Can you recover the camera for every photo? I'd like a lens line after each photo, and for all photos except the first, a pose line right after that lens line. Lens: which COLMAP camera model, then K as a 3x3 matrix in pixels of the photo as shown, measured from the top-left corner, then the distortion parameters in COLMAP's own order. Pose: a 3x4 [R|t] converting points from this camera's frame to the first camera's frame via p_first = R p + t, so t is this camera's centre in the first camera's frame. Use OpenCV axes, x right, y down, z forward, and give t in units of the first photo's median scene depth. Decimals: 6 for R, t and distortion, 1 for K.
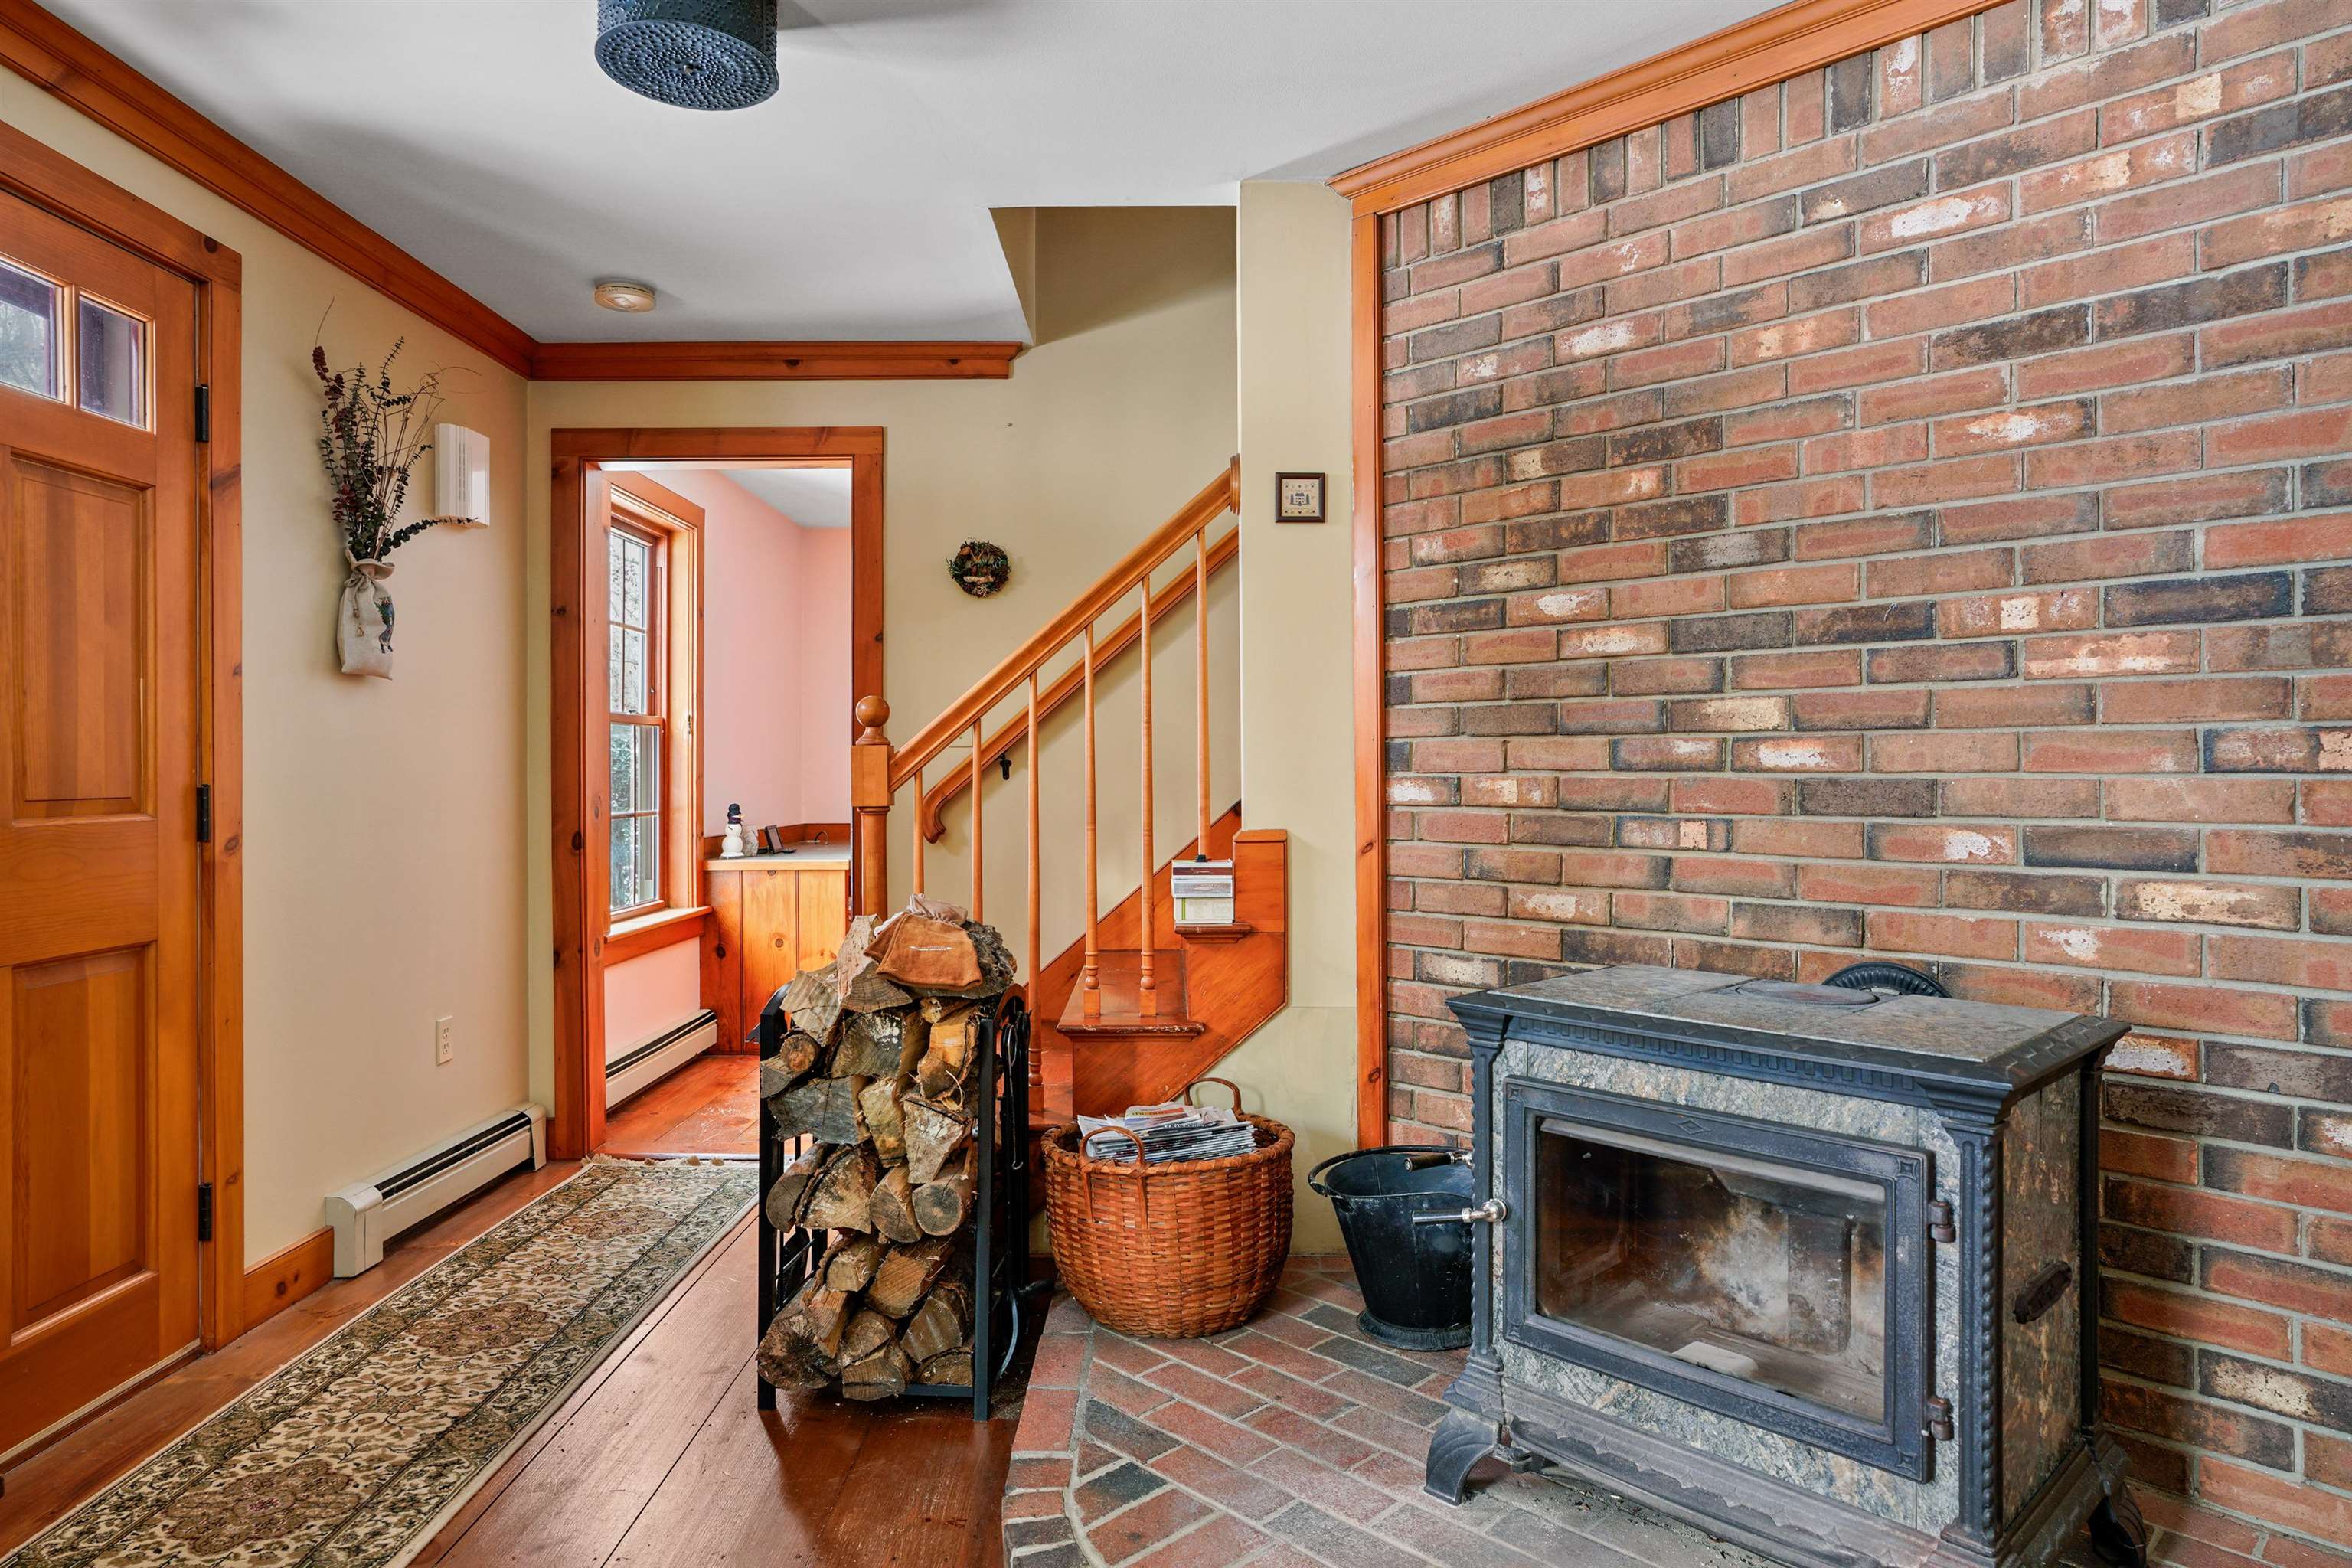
lens RADIAL K [[1380.8, 0, 1156.5], [0, 1380.8, 770.8], [0, 0, 1]] dist [-0.027056, 0.020904]
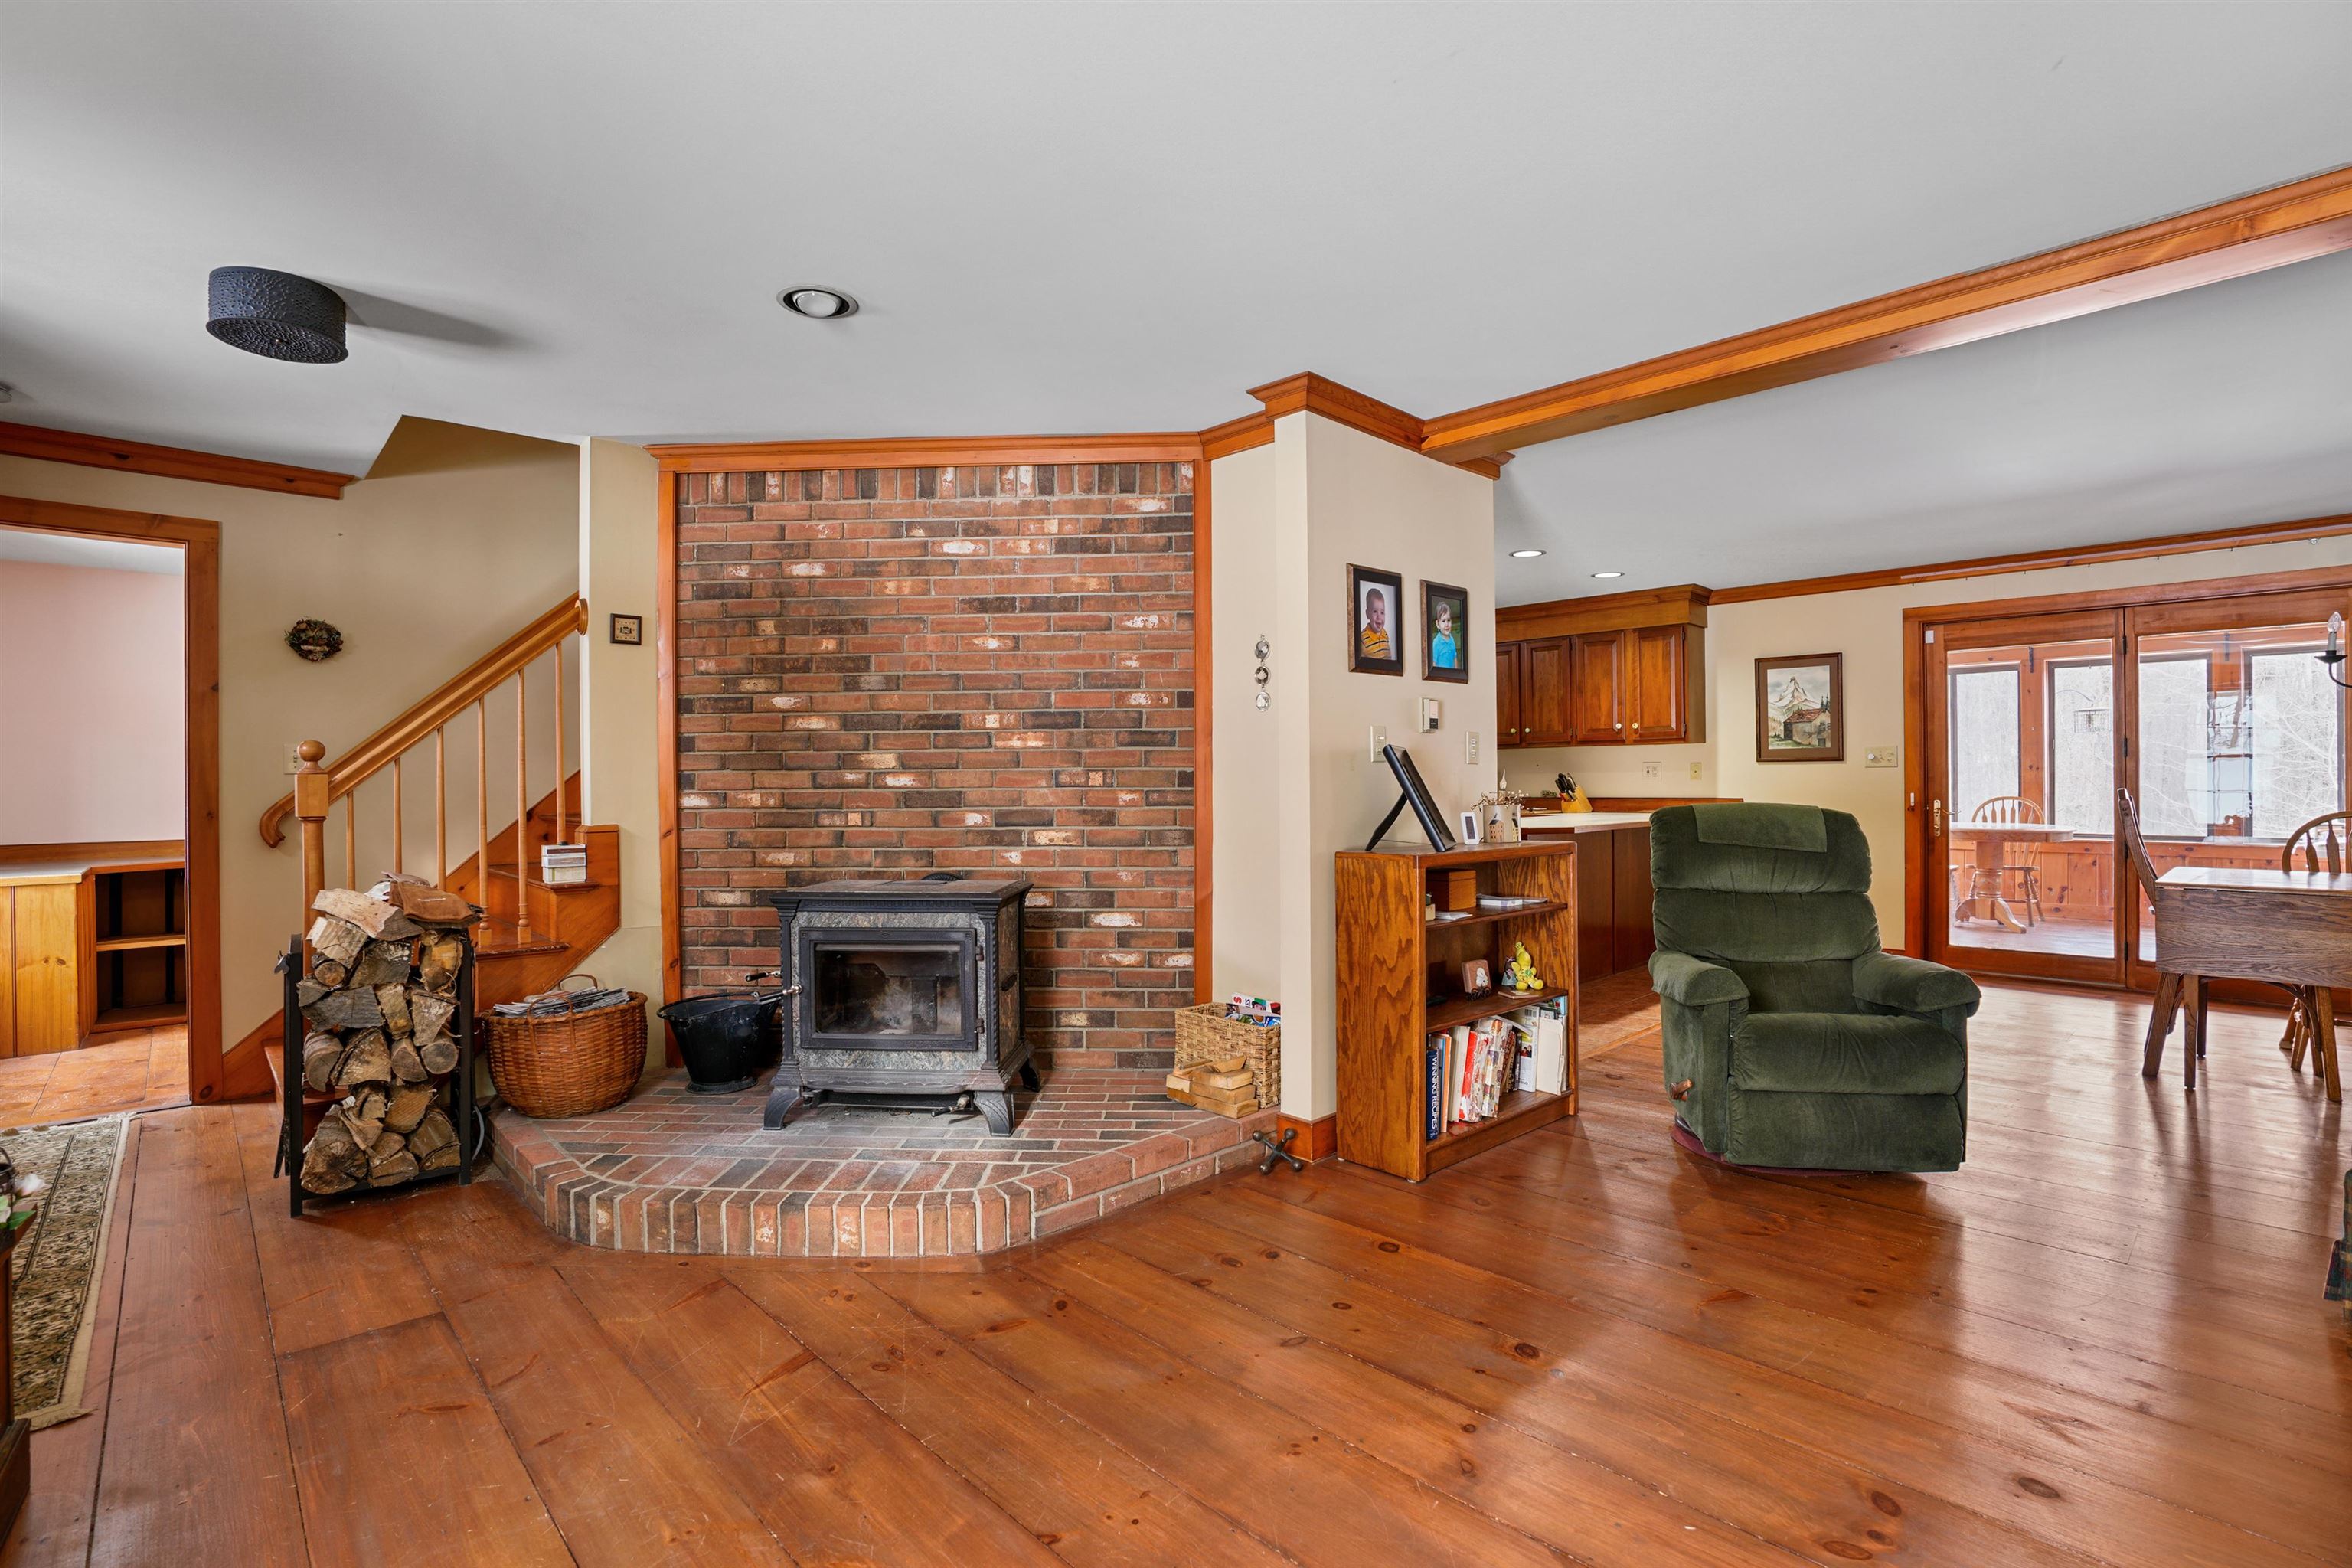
lens RADIAL K [[1071.7, 0, 1179.4], [0, 1071.7, 774.9], [0, 0, 1]] dist [-0.019726, 0.000664]
pose [[0.714869, 0.002339, 0.699255, -0.407575], [0.008458, 0.999892, -0.011992, 0.003968], [-0.699208, 0.014487, 0.714772, -0.516541]]
